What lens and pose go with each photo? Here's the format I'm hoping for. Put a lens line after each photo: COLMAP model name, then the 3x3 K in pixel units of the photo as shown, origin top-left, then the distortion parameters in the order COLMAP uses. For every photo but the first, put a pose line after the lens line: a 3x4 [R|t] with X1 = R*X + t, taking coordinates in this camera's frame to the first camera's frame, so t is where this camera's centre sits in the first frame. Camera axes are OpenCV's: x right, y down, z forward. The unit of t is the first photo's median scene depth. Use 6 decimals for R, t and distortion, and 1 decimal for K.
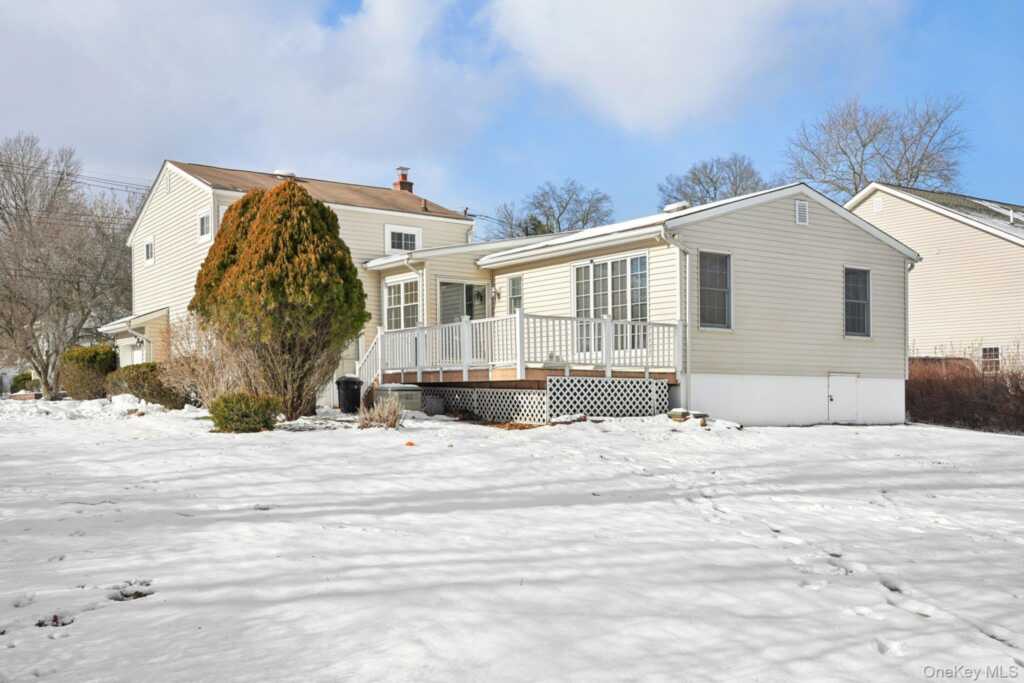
lens RADIAL K [[1061.0, 0, 503.8], [0, 1061.0, 351.8], [0, 0, 1]] dist [0.018457, 0.000000]
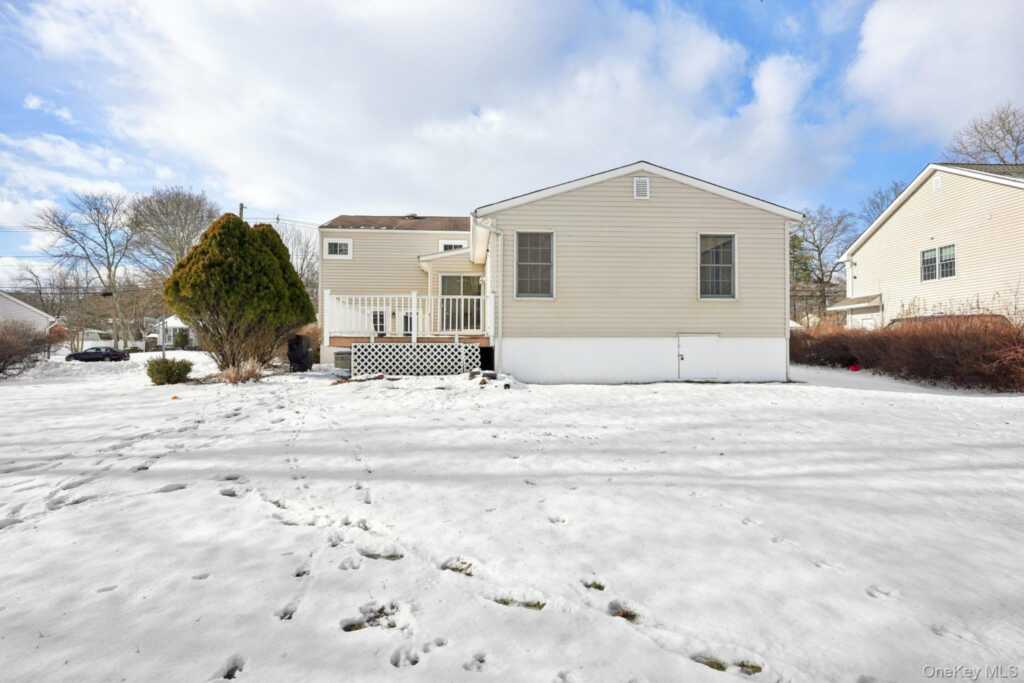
lens RADIAL K [[588.8, 0, 518.9], [0, 588.8, 332.7], [0, 0, 1]] dist [-0.017319, -0.000683]
pose [[0.870067, -0.026879, -0.492200, 0.502327], [0.031111, 0.999516, 0.000411, 0.014880], [0.491951, -0.015671, 0.870482, 0.442297]]
